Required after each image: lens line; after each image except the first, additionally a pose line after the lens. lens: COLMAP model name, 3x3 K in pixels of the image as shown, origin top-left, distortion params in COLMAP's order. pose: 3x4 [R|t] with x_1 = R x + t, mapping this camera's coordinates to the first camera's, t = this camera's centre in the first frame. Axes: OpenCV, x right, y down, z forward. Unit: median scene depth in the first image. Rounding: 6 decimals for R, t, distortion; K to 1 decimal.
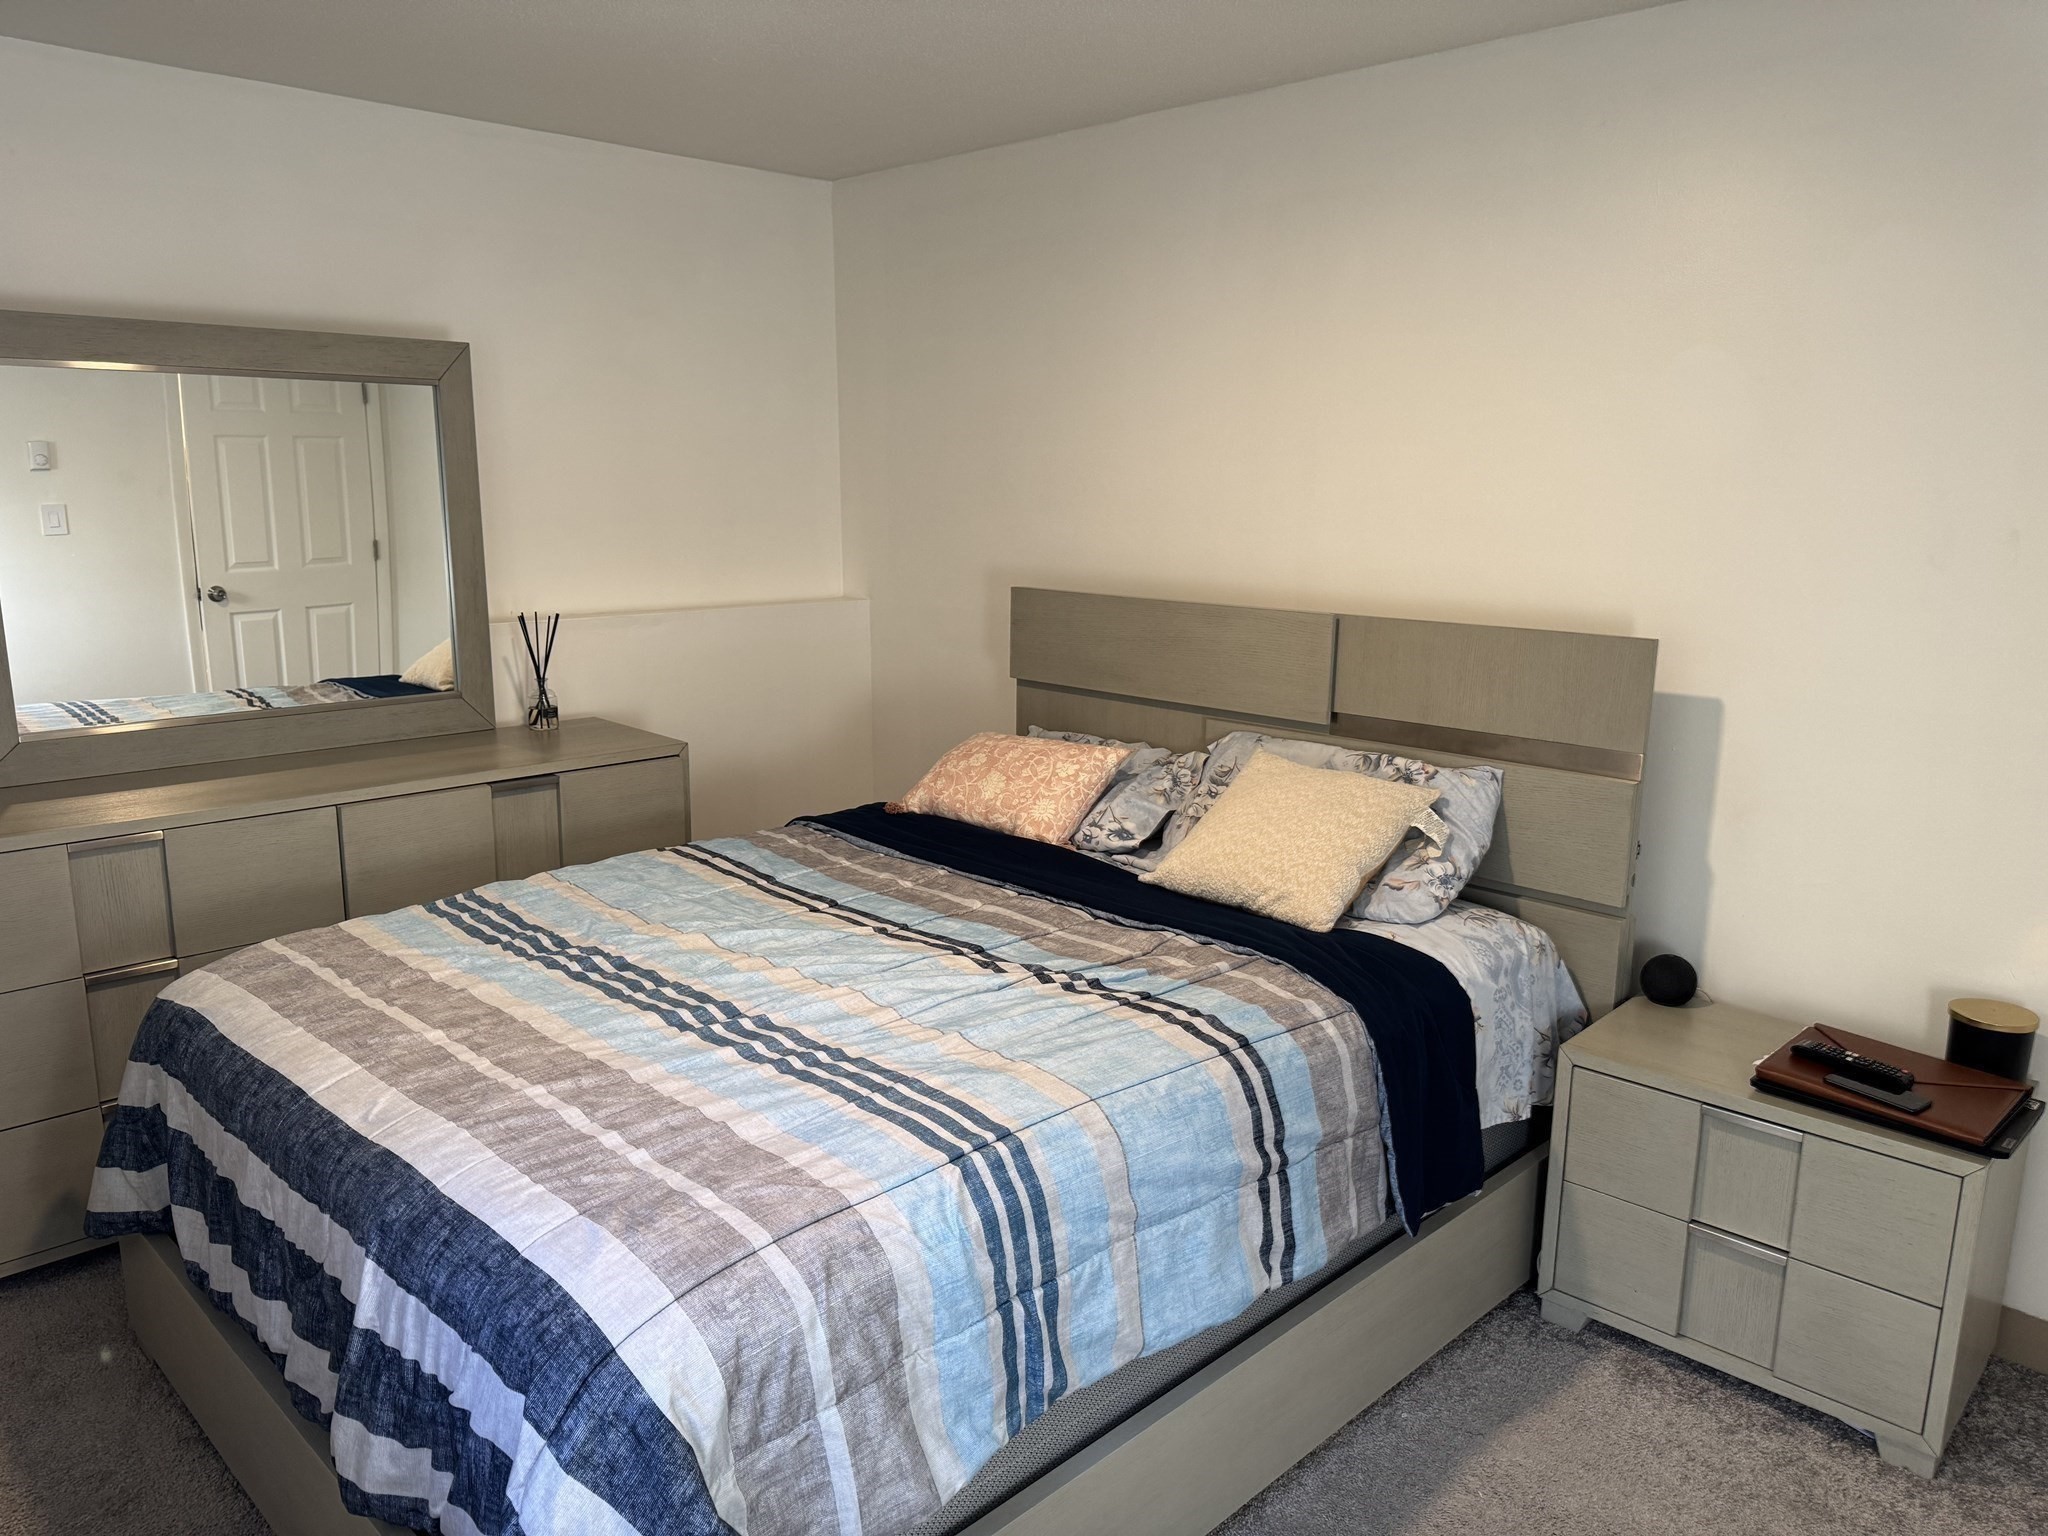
lens RADIAL K [[1457.6, 0, 1023.1], [0, 1457.6, 757.2], [0, 0, 1]] dist [0.034376, -0.032834]
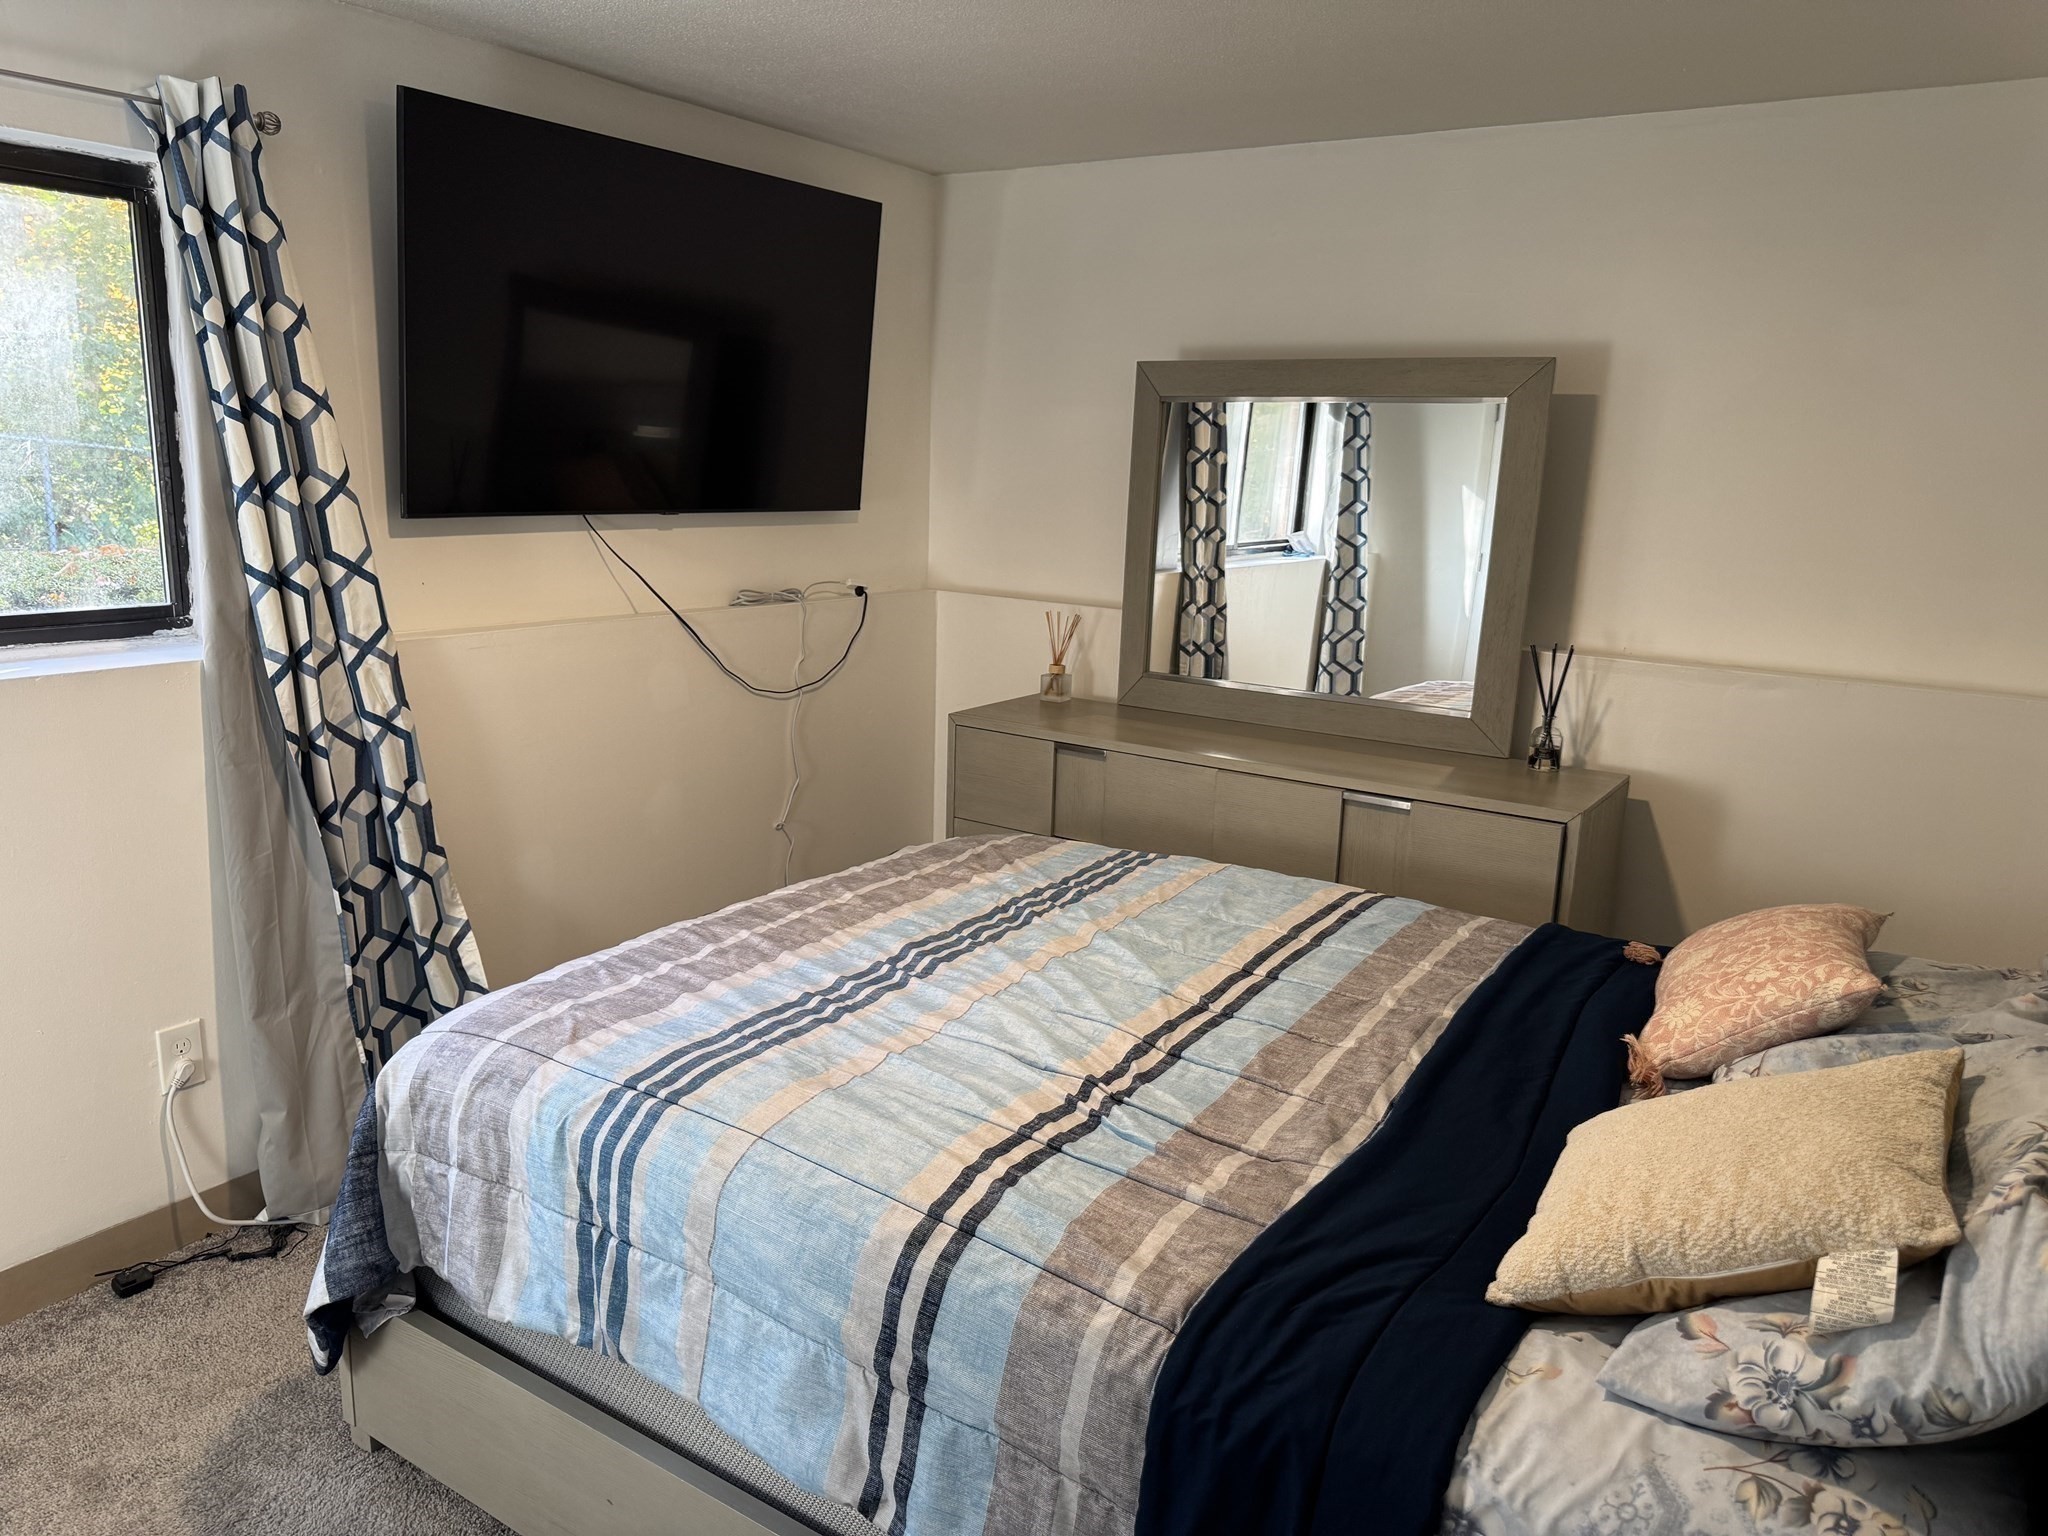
lens RADIAL K [[1457.6, 0, 1020.2], [0, 1457.6, 781.1], [0, 0, 1]] dist [0.034376, -0.032834]
pose [[0.209091, 0.216486, -0.953632, 0.799238], [-0.230057, 0.958707, 0.167197, -0.150383], [0.950450, 0.184430, 0.250261, 0.776566]]
